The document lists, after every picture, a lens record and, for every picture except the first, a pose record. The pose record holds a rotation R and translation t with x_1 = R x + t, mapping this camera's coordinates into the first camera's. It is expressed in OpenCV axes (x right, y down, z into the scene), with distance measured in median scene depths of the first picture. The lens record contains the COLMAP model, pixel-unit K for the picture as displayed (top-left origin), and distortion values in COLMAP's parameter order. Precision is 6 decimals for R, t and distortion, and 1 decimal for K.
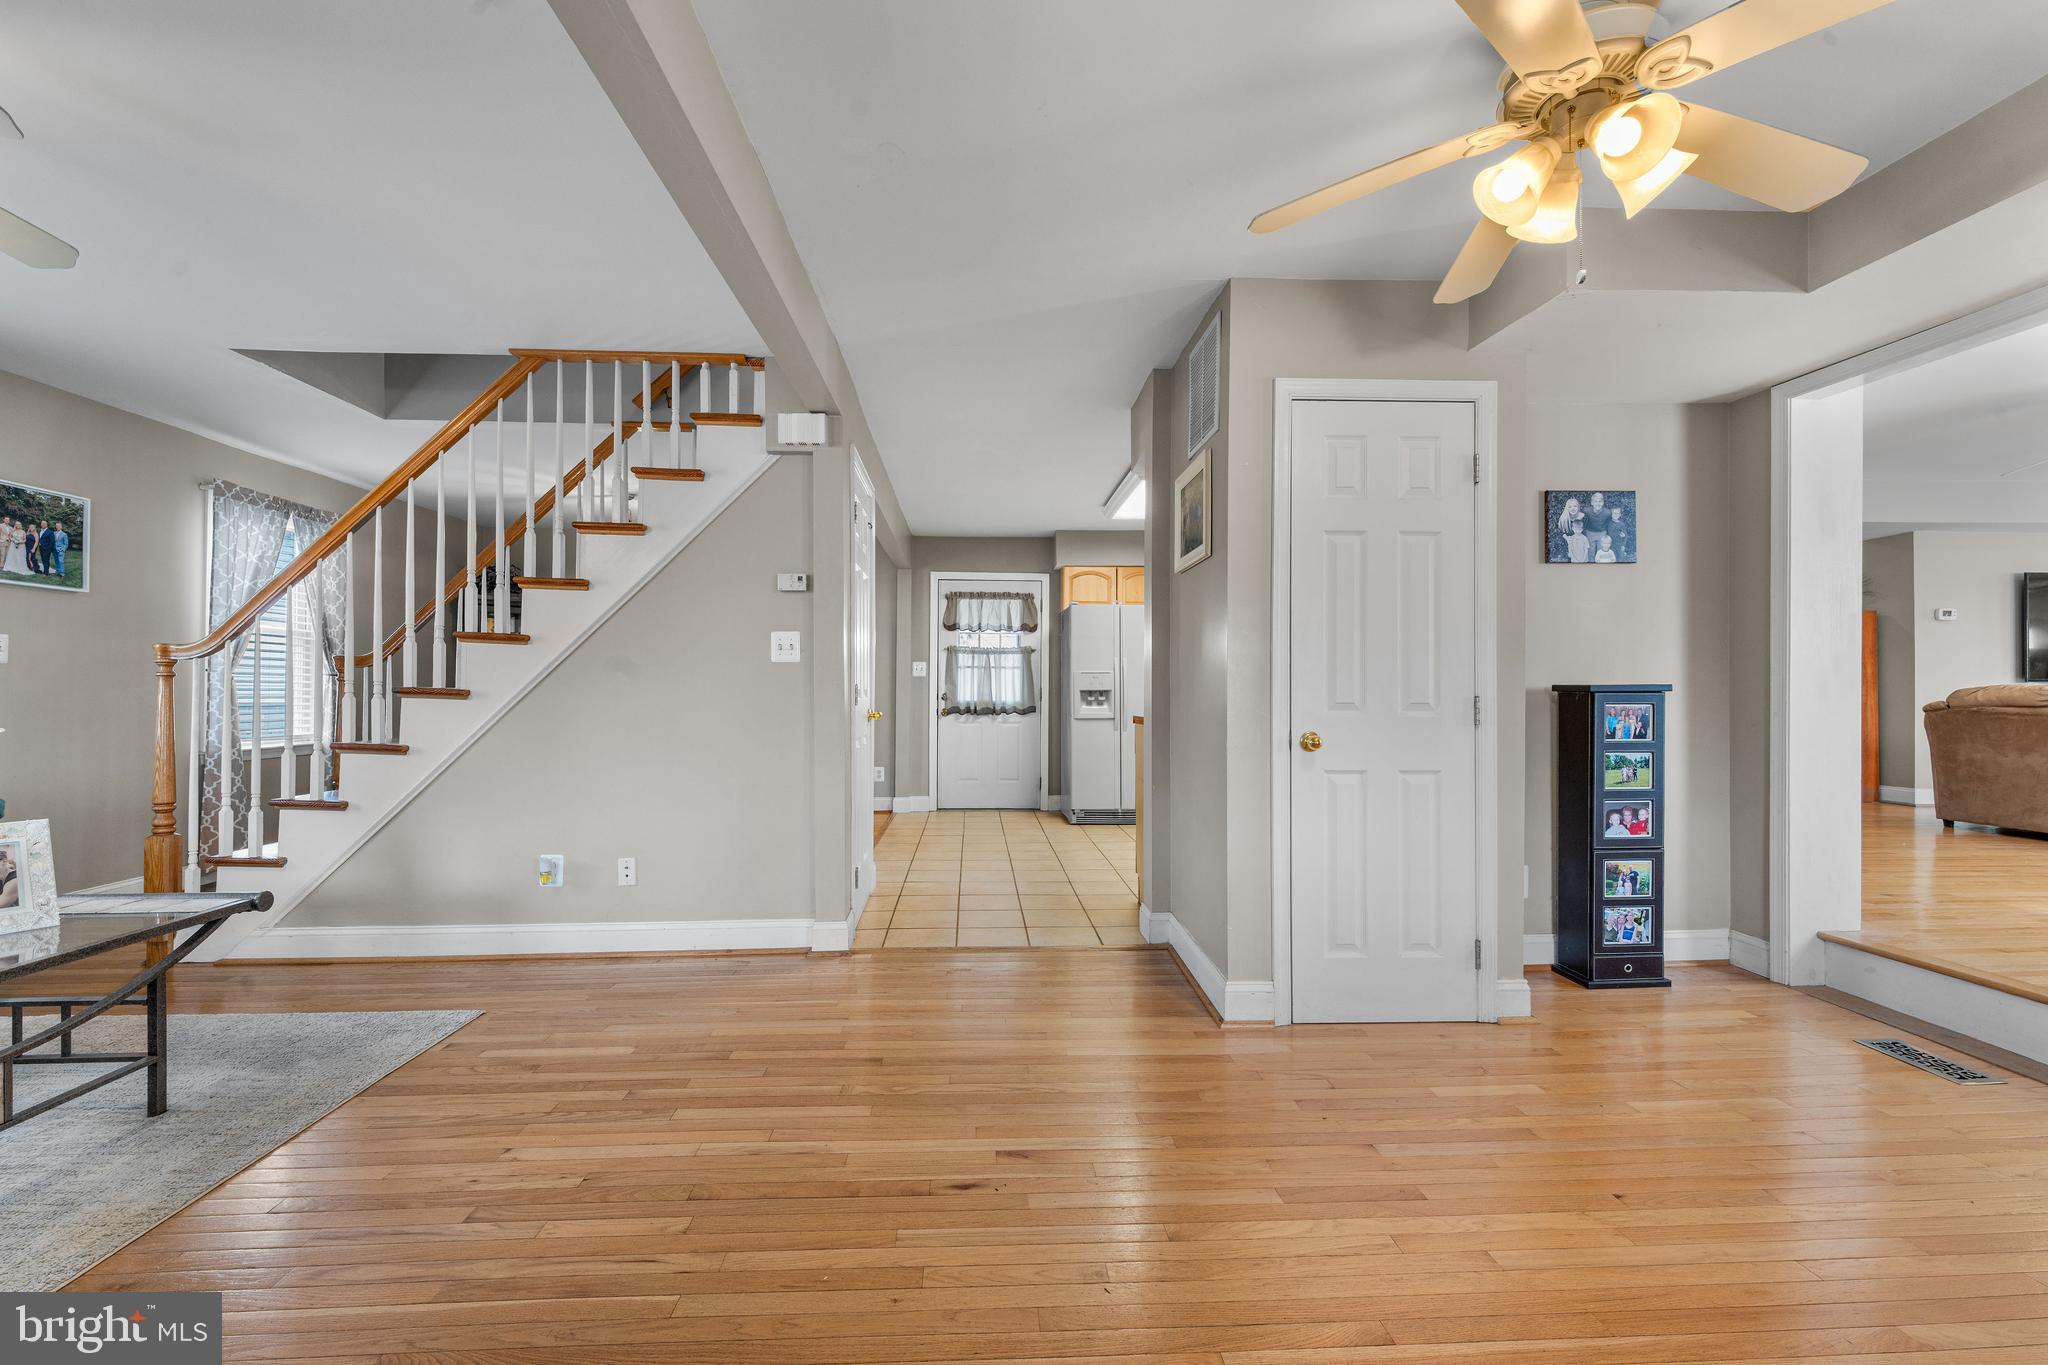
lens RADIAL K [[857.6, 0, 1035.6], [0, 857.6, 683.5], [0, 0, 1]] dist [0.013866, -0.007619]
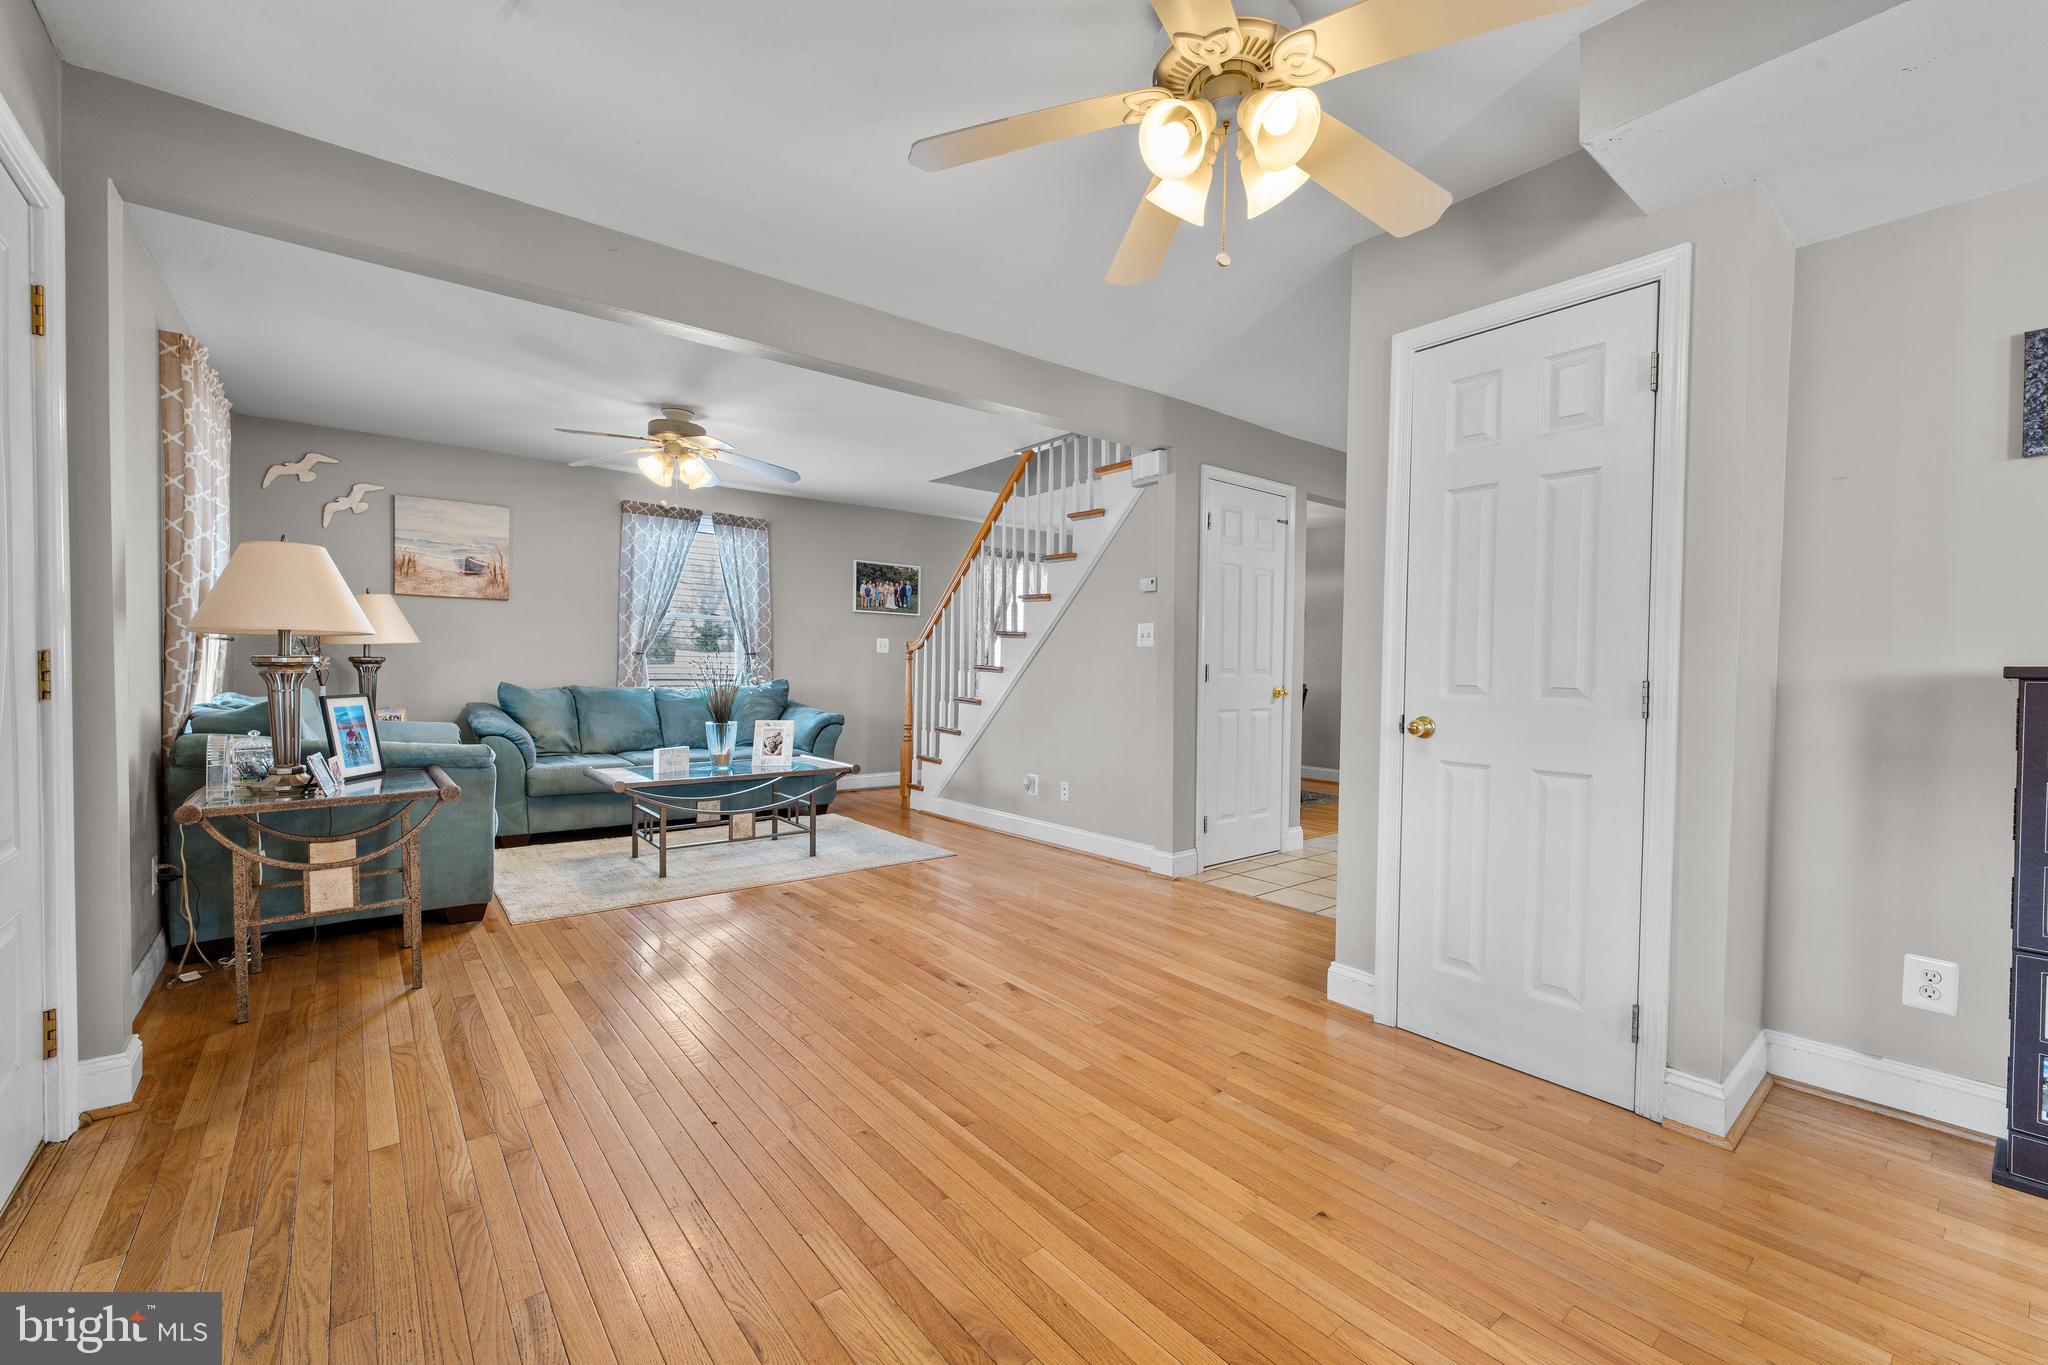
lens RADIAL K [[857.6, 0, 1035.6], [0, 857.6, 683.5], [0, 0, 1]] dist [0.013866, -0.007619]
pose [[0.578691, 0.020161, -0.815298, 0.699362], [-0.003206, 0.999743, 0.022447, 0.001705], [0.815541, -0.010376, 0.578606, 0.120245]]
